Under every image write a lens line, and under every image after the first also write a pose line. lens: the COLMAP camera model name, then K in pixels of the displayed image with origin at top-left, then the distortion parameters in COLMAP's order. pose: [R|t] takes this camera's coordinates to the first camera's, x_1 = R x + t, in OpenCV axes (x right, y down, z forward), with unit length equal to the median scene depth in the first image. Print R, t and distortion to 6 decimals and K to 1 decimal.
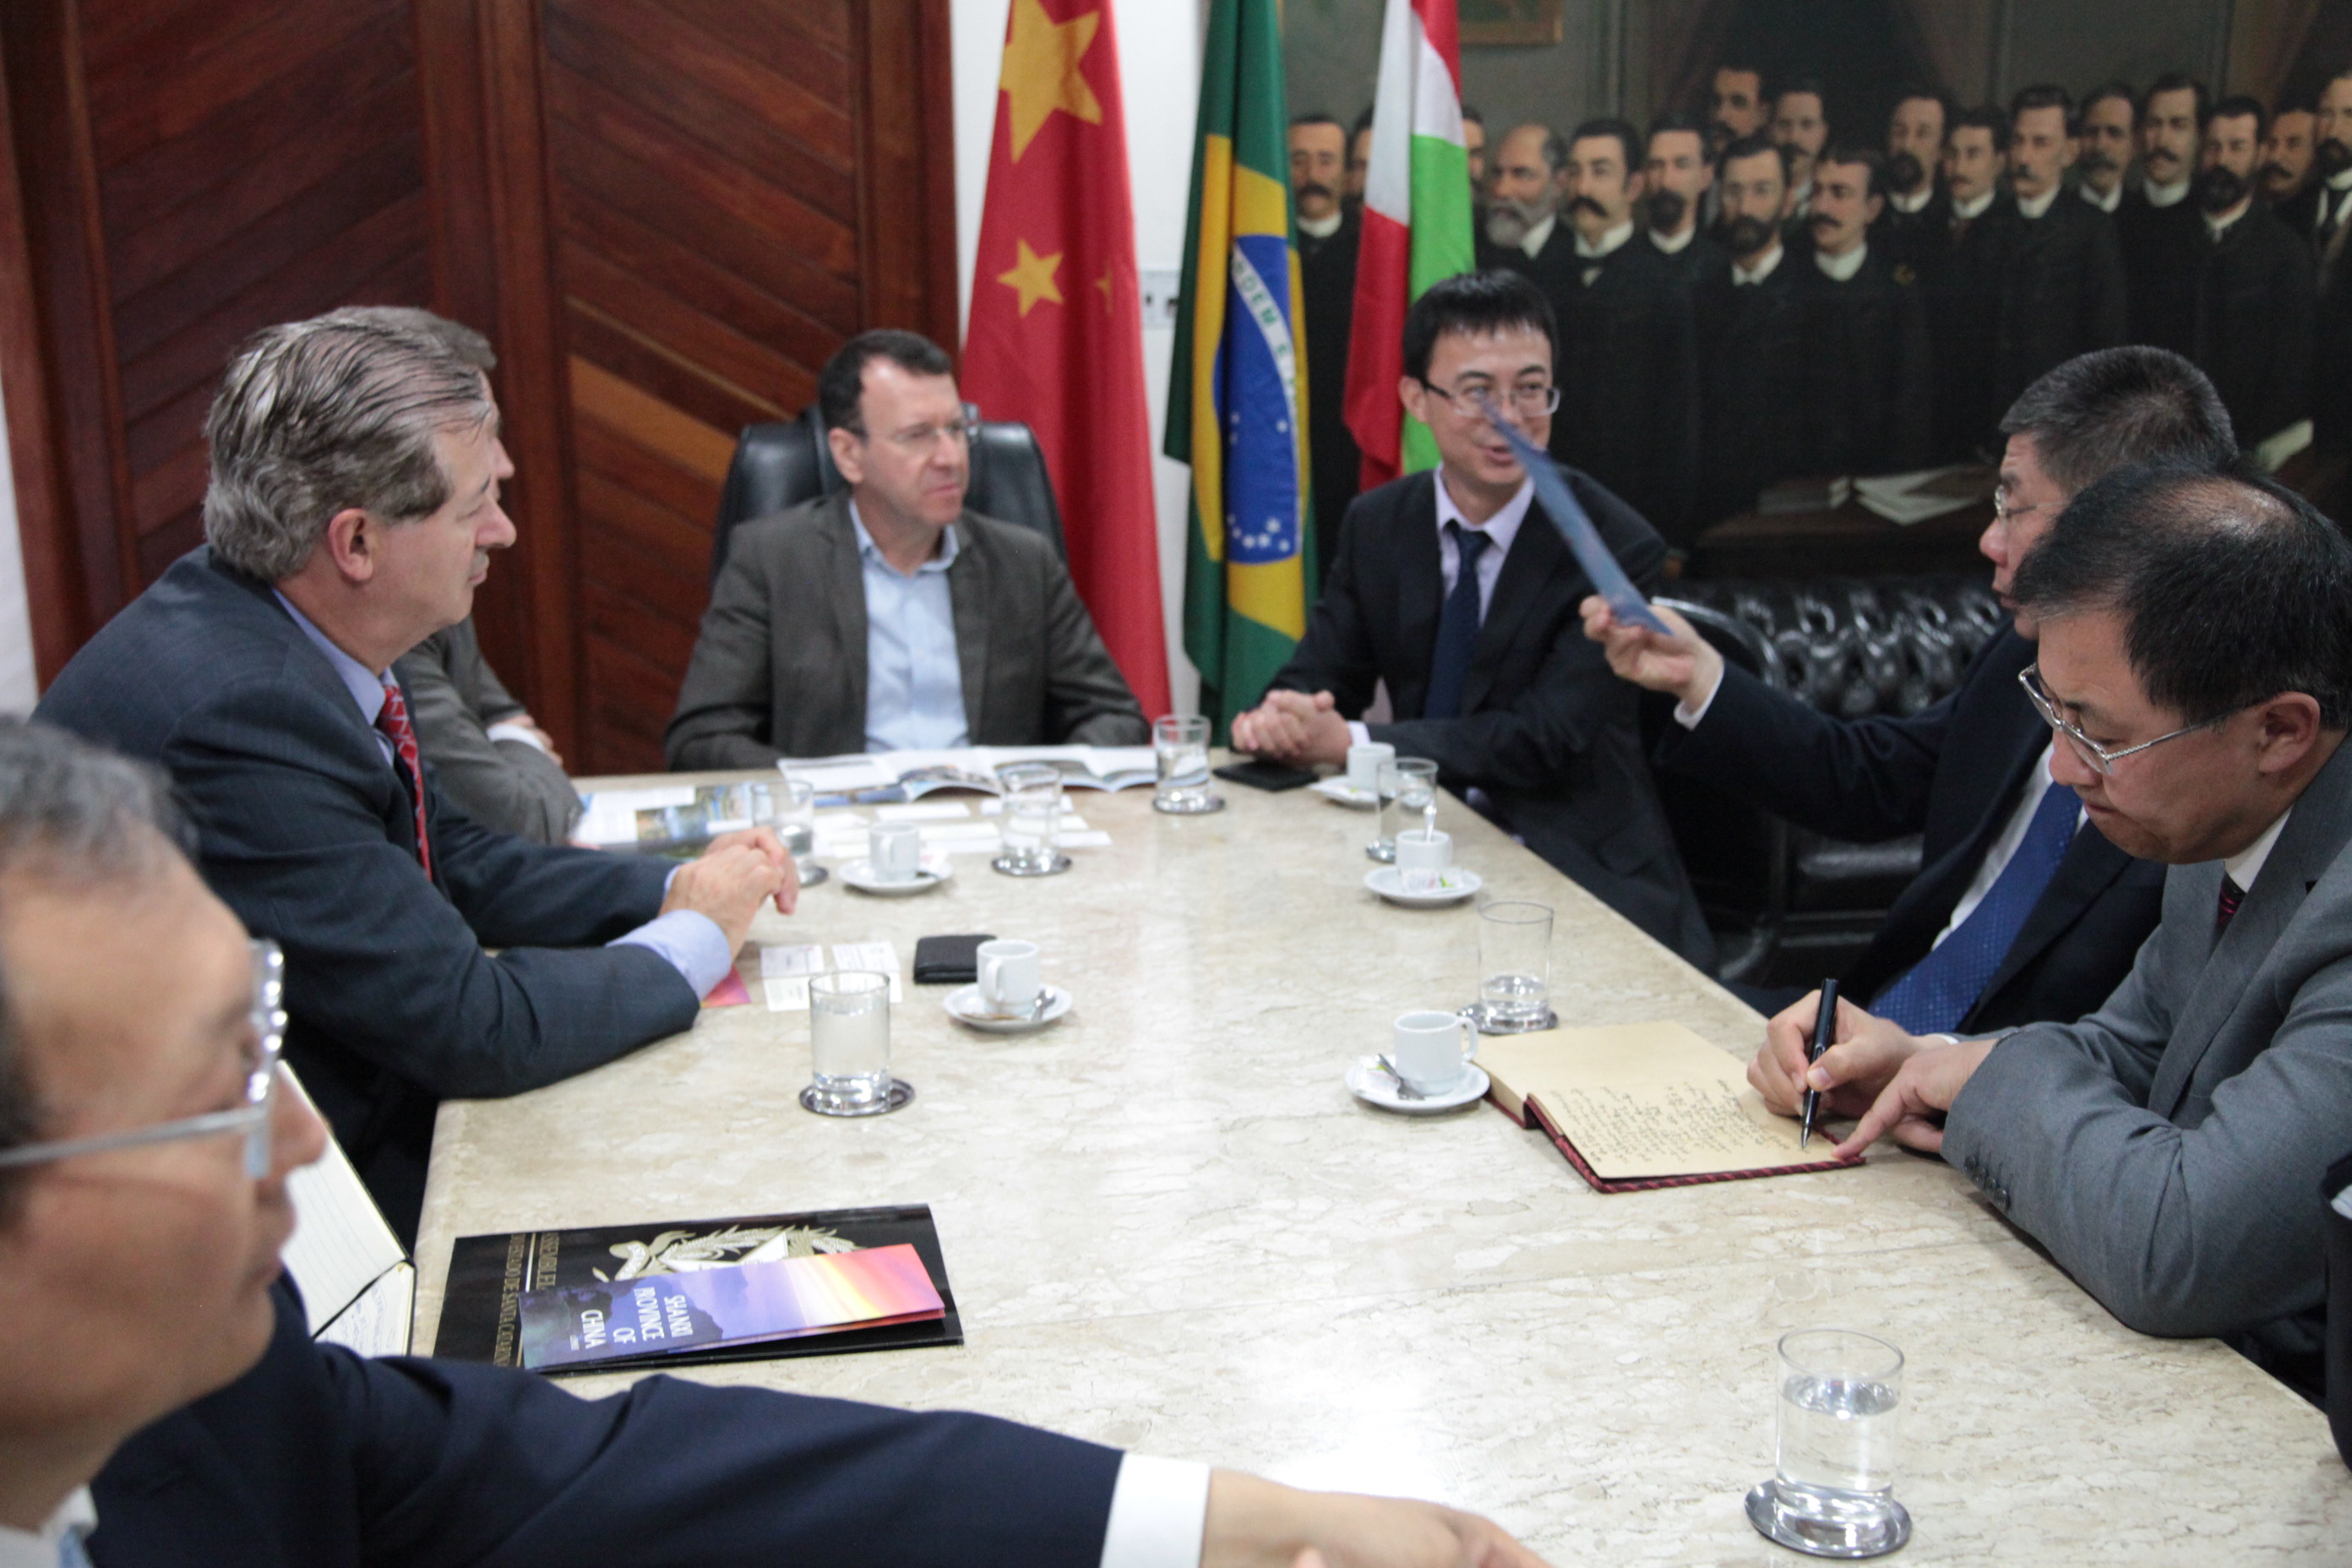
lens RADIAL K [[2644.2, 0, 1168.9], [0, 2644.2, 781.0], [0, 0, 1]] dist [0.040674, 0.135286]
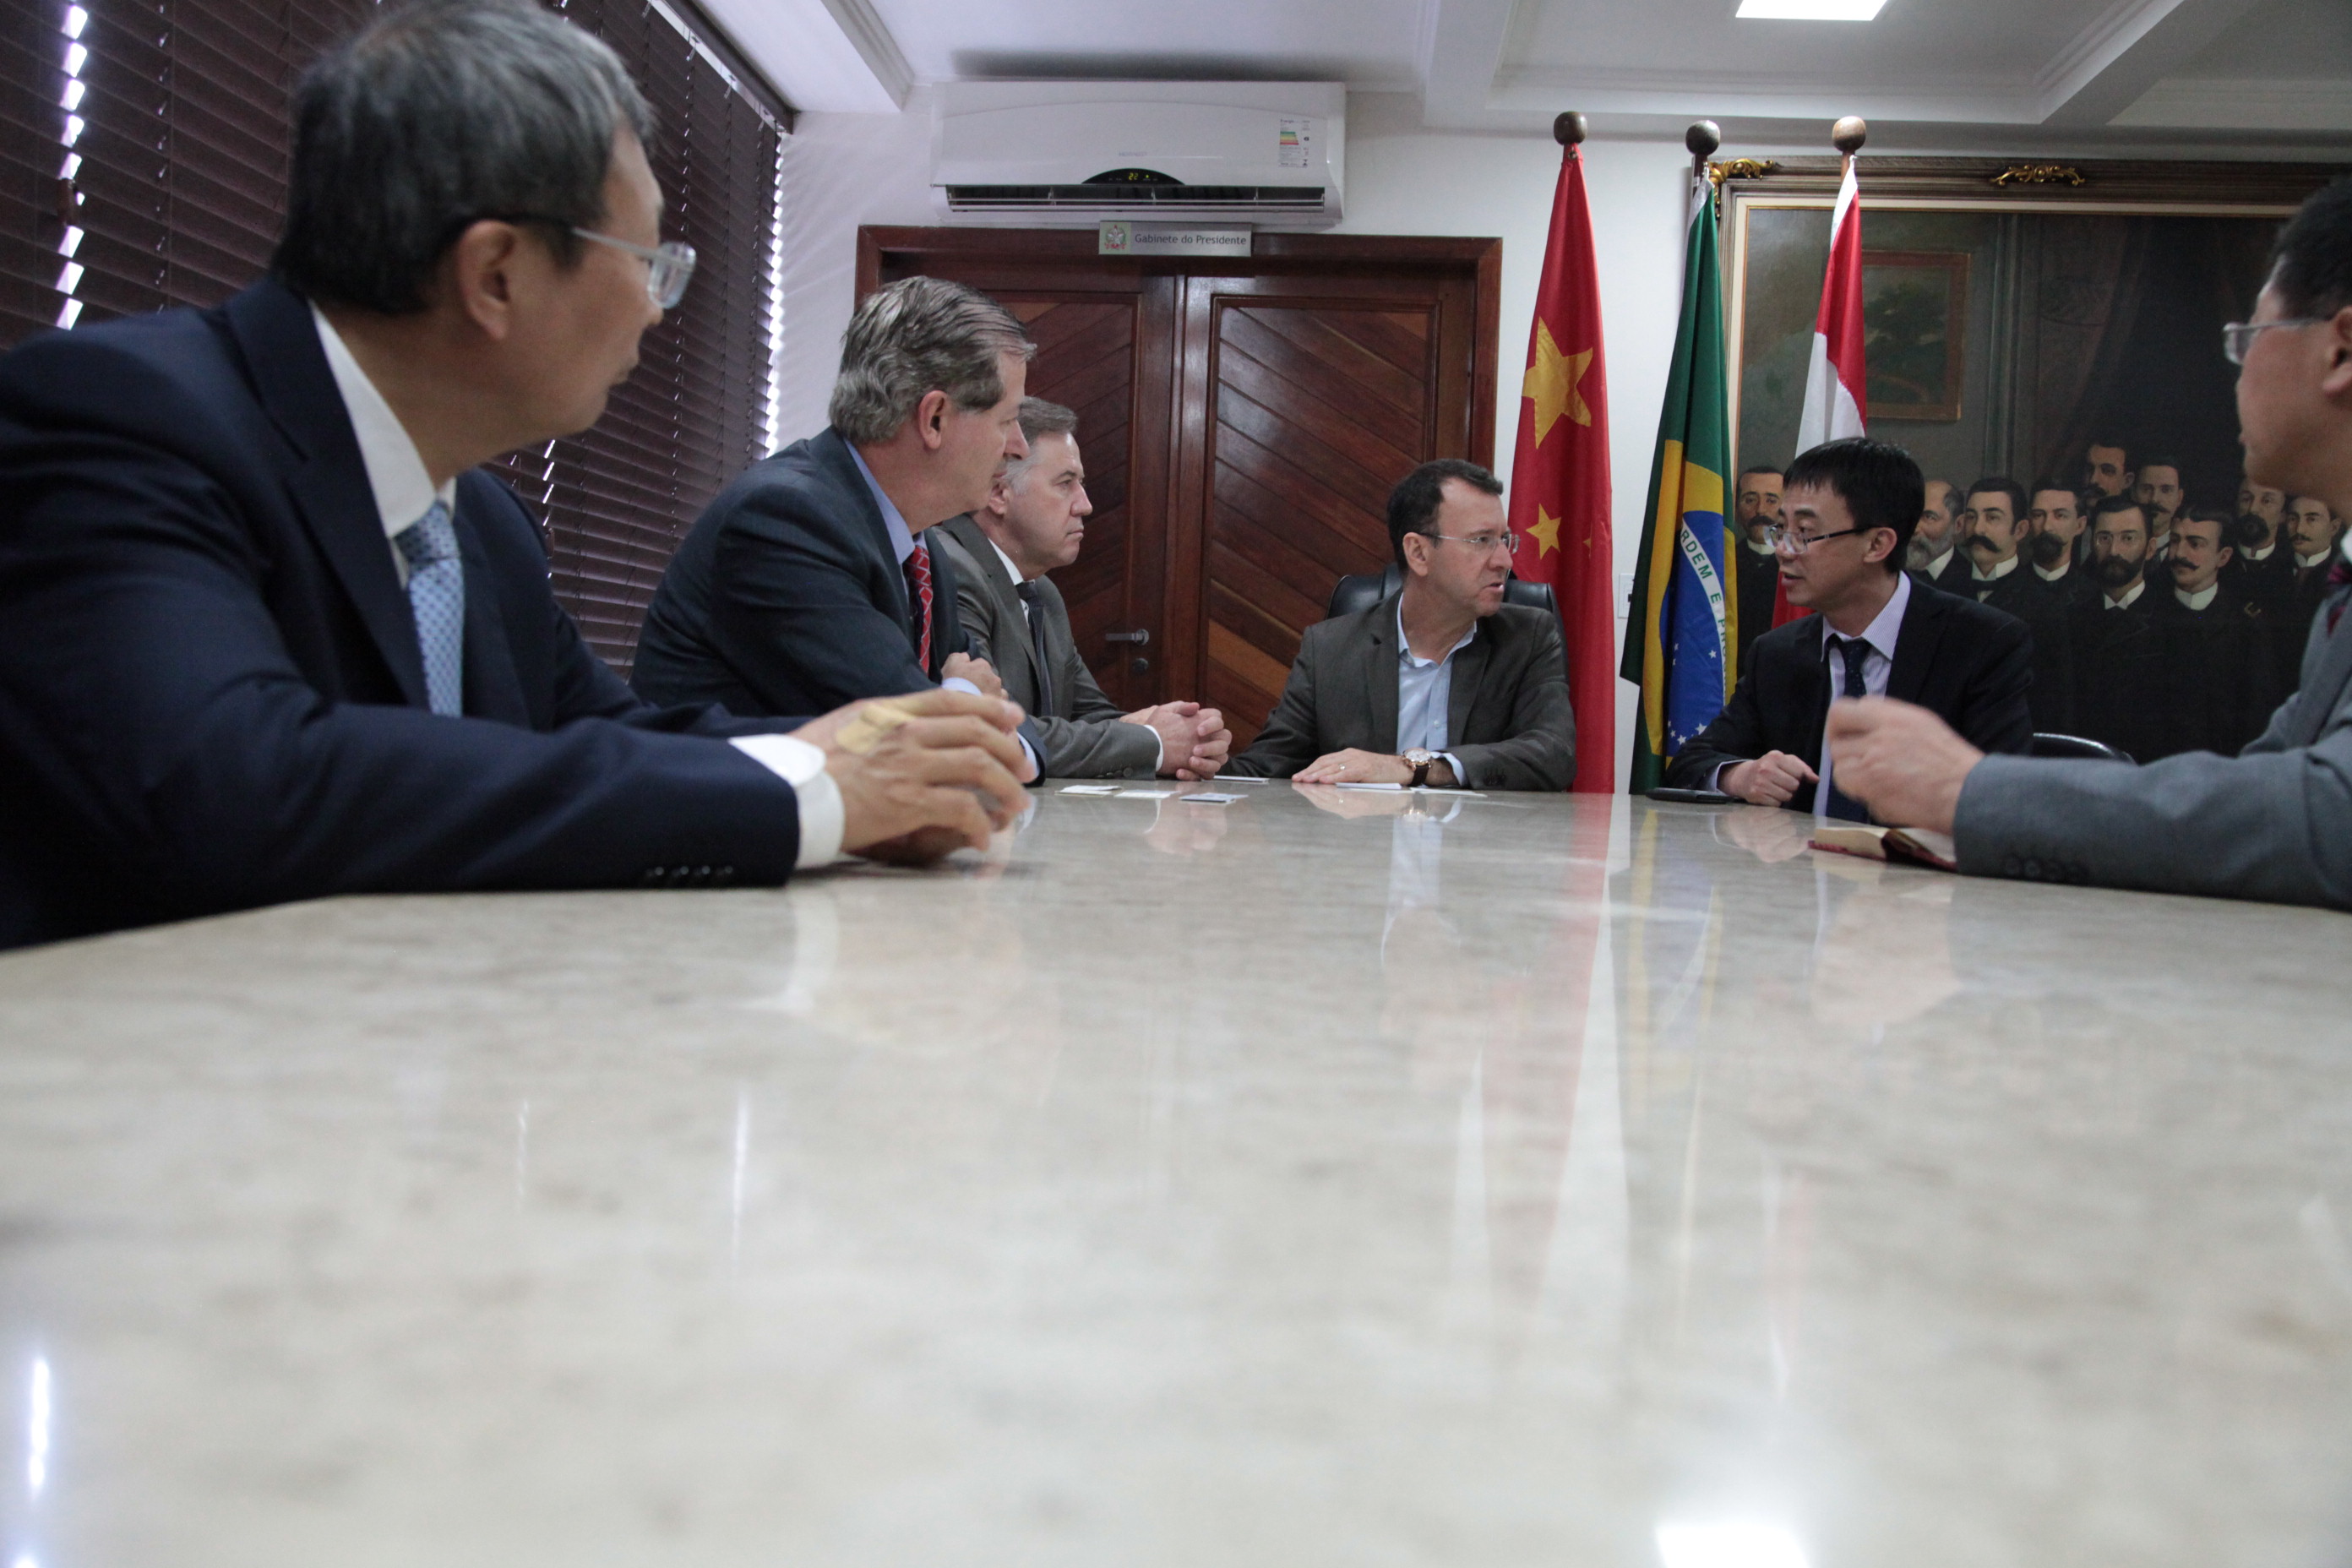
lens RADIAL K [[1965.9, 0, 1164.8], [0, 1965.9, 781.2], [0, 0, 1]] dist [-0.053887, 0.073338]
pose [[0.958372, 0.054684, -0.280236, 0.050473], [-0.108616, 0.977521, -0.180707, 0.116072], [0.264055, 0.203623, 0.942769, 0.020853]]
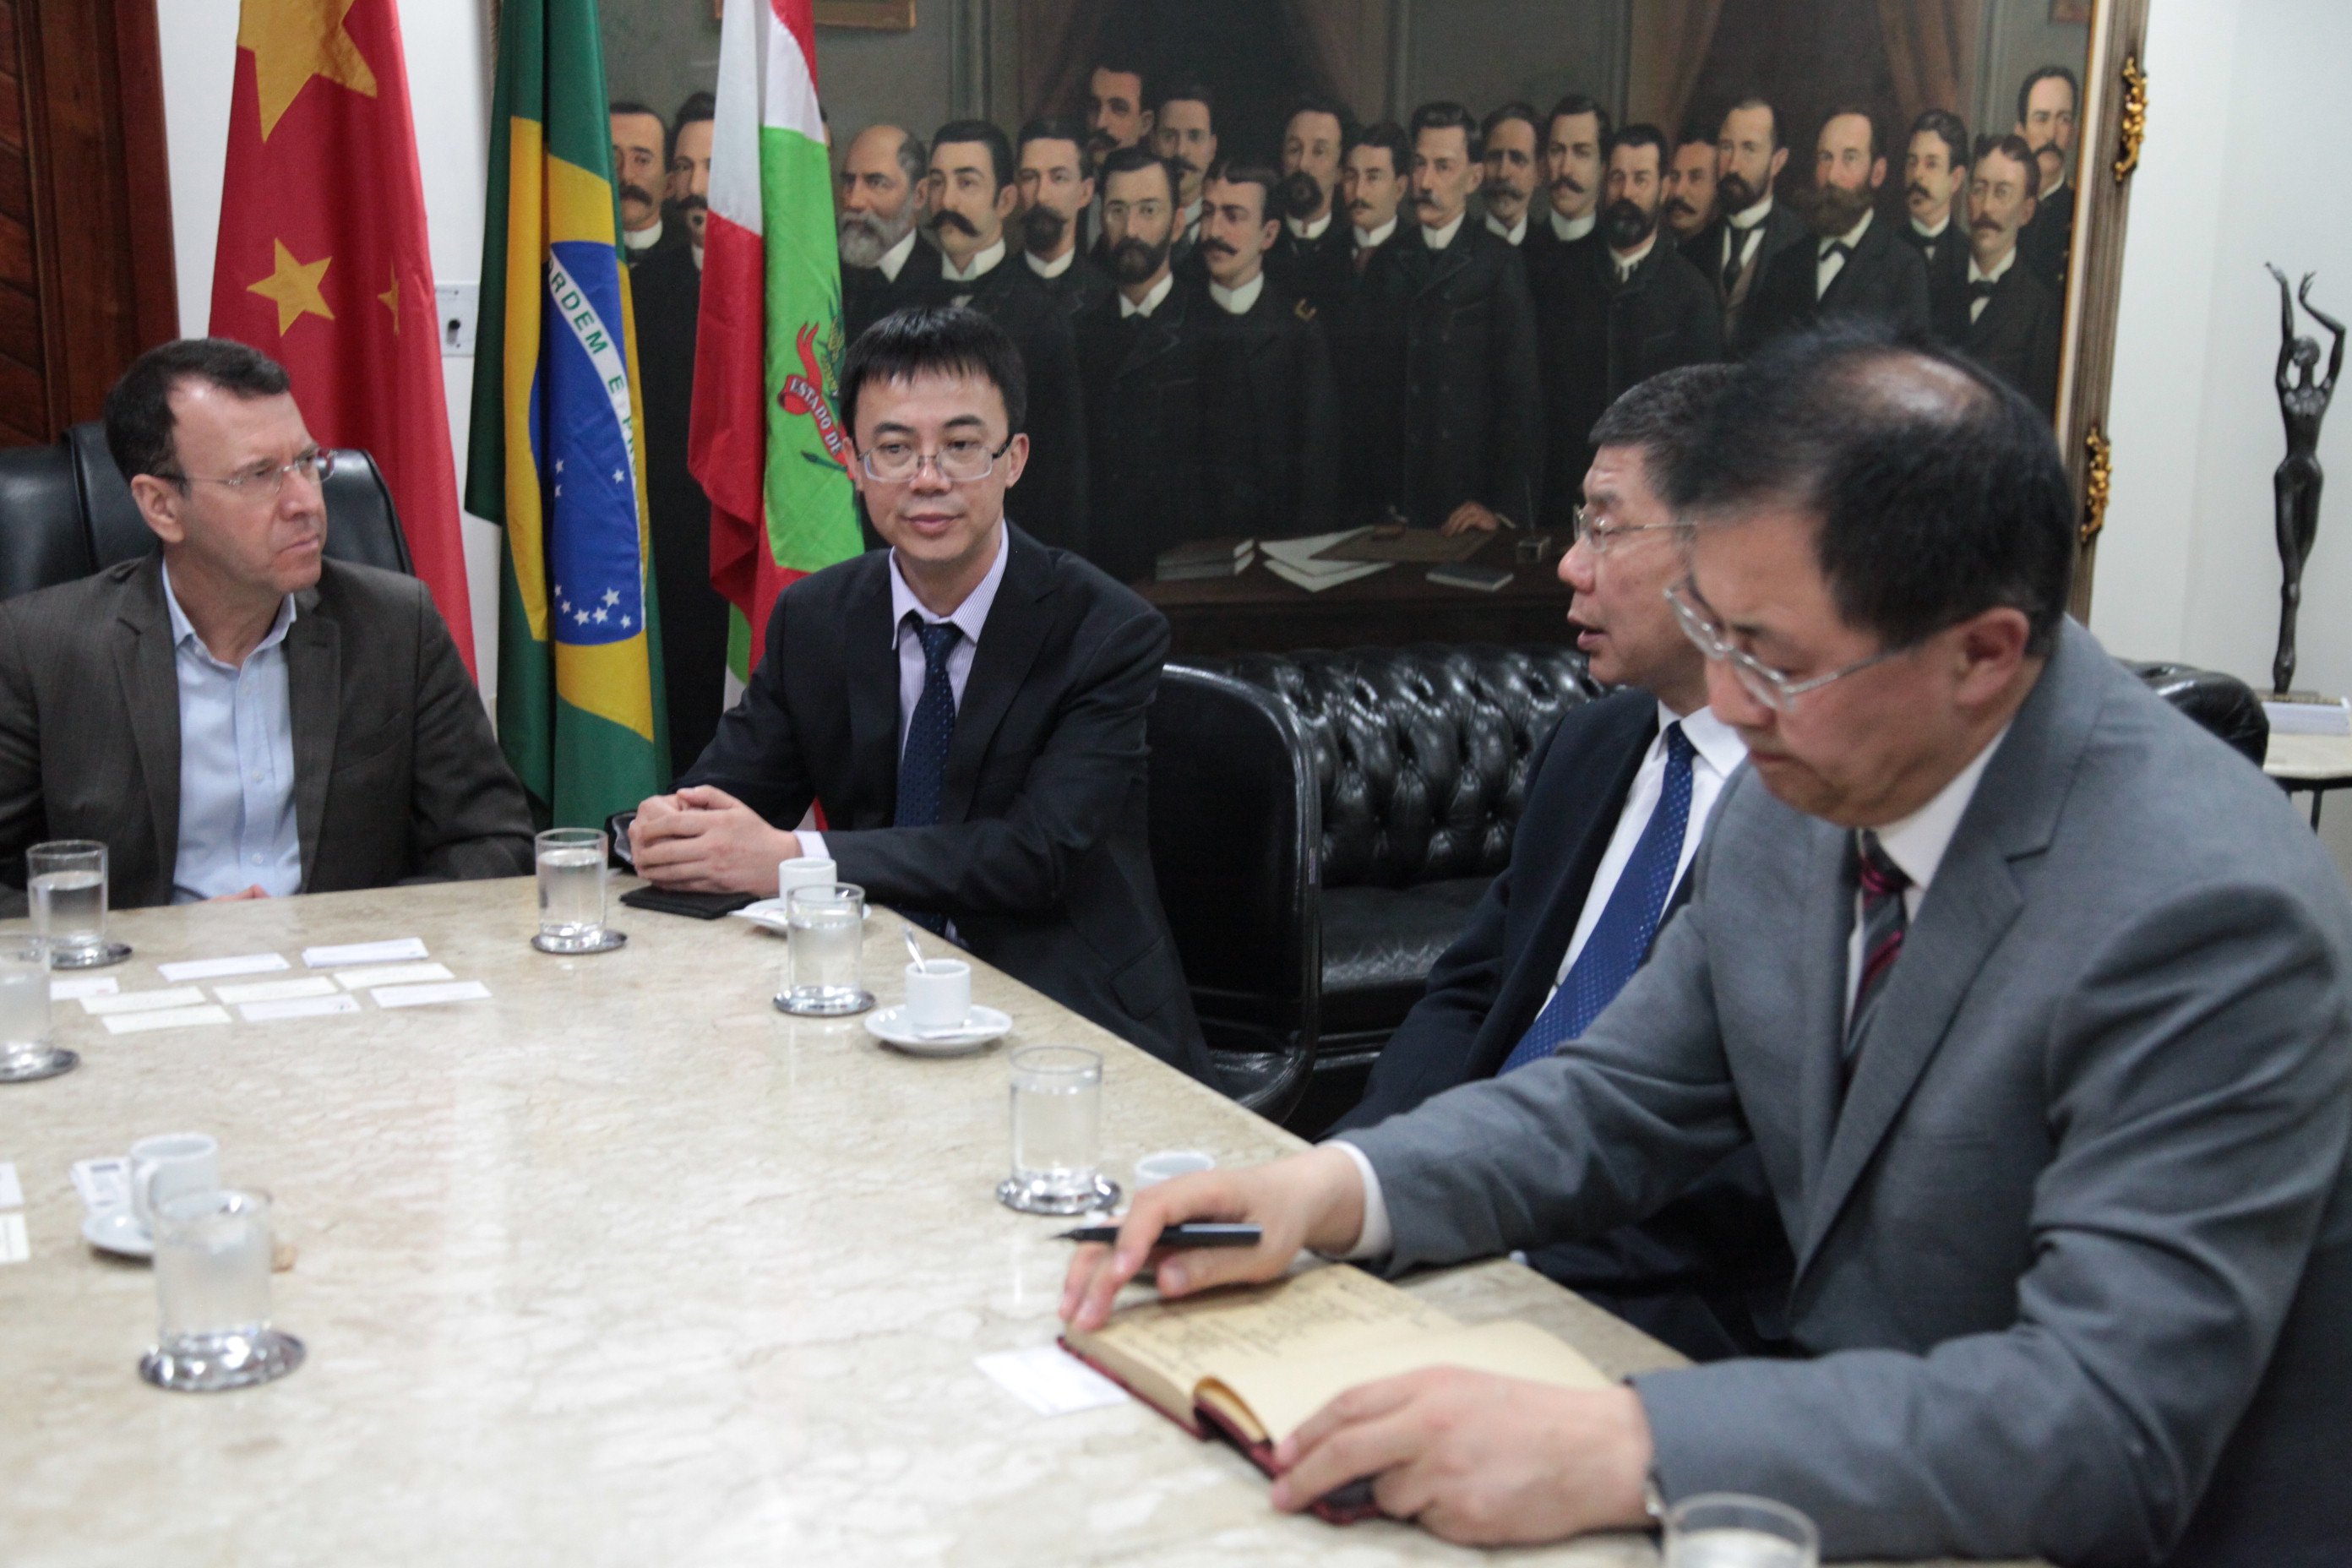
lens RADIAL K [[3036.9, 0, 1154.1], [0, 3036.9, 808.2], [0, 0, 1]] dist [0.093701, 0.108807]
pose [[0.968078, -0.028230, 0.249055, -0.030039], [0.035934, 0.999004, -0.026442, -0.000434], [-0.248061, 0.034547, 0.968128, 0.043426]]
